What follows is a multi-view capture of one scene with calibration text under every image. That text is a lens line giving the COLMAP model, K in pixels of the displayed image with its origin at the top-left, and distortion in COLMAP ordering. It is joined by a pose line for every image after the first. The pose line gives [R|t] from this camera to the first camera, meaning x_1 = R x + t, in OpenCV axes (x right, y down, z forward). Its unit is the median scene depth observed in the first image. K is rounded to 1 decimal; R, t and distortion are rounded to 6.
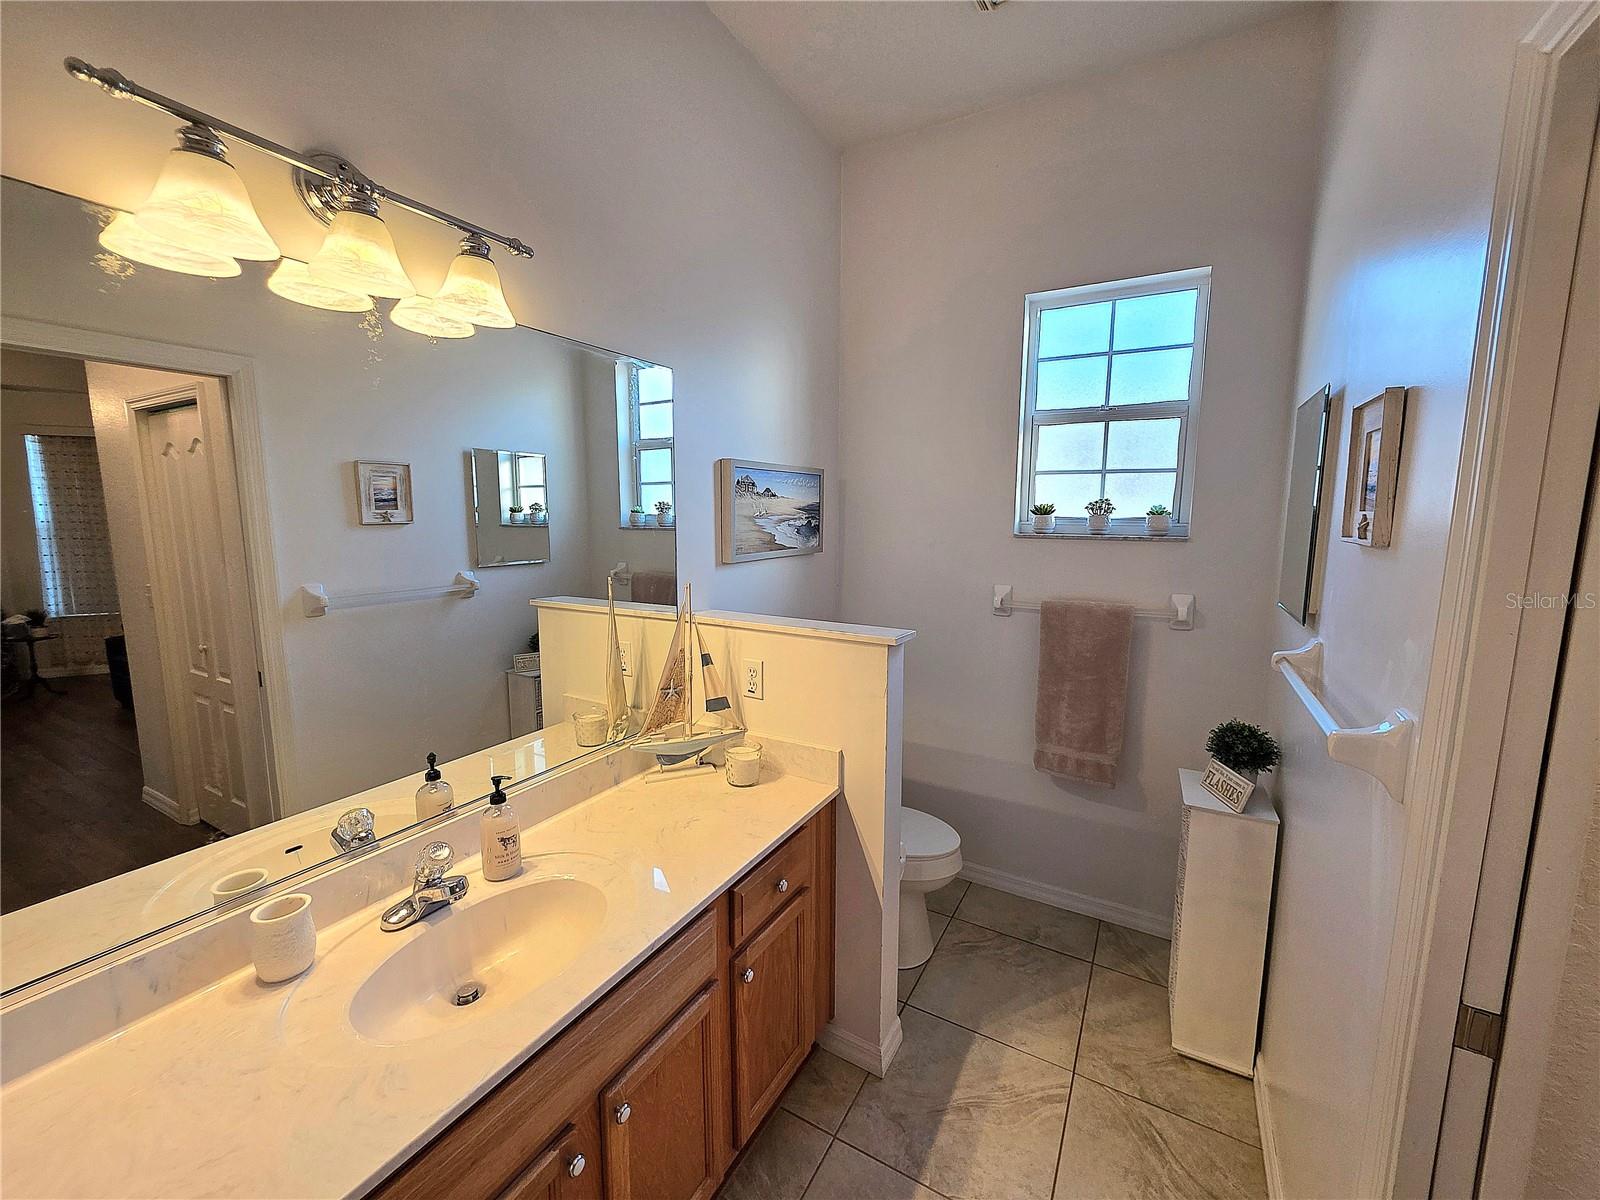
lens RADIAL K [[639.7, 0, 808.9], [0, 639.7, 592.5], [0, 0, 1]] dist [0.002143, -0.000325]
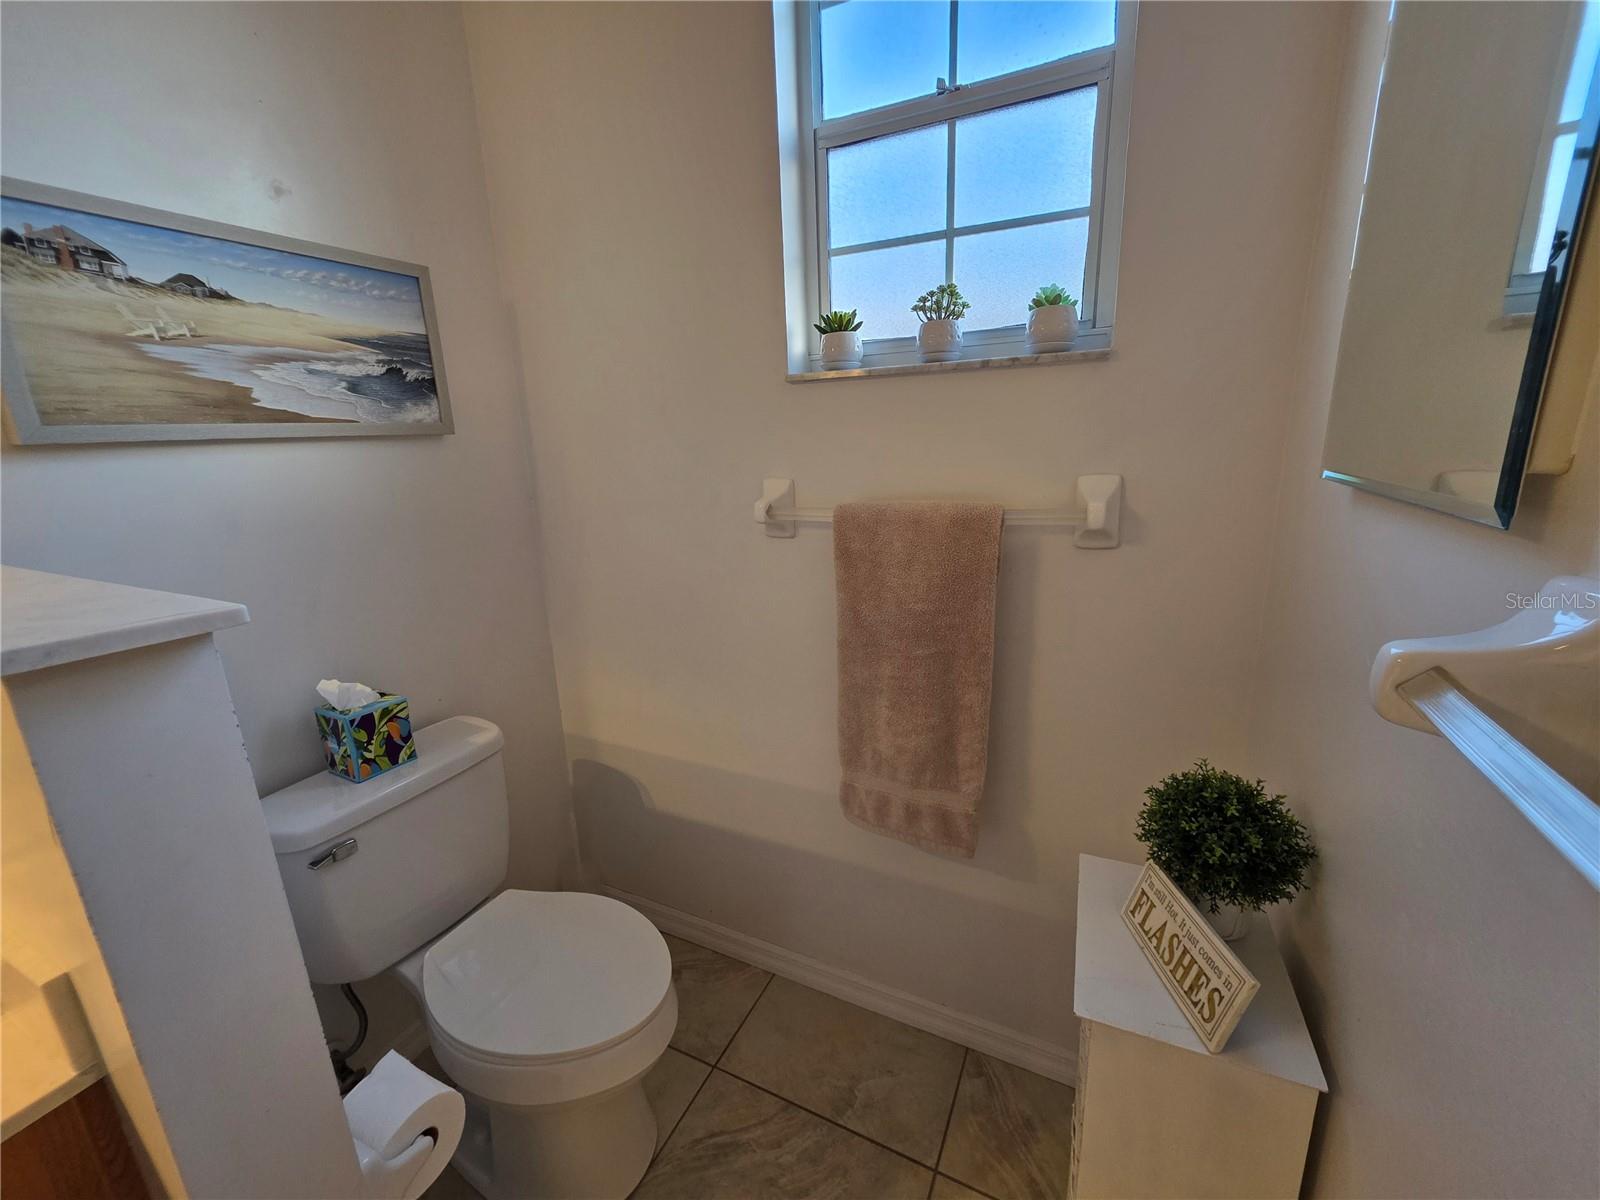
lens RADIAL K [[639.7, 0, 808.9], [0, 639.7, 592.5], [0, 0, 1]] dist [0.002143, -0.000325]
pose [[0.997349, -0.054694, 0.047988, 0.324413], [0.048843, 0.992093, 0.115608, 0.023363], [-0.053932, -0.112958, 0.992135, 0.503327]]
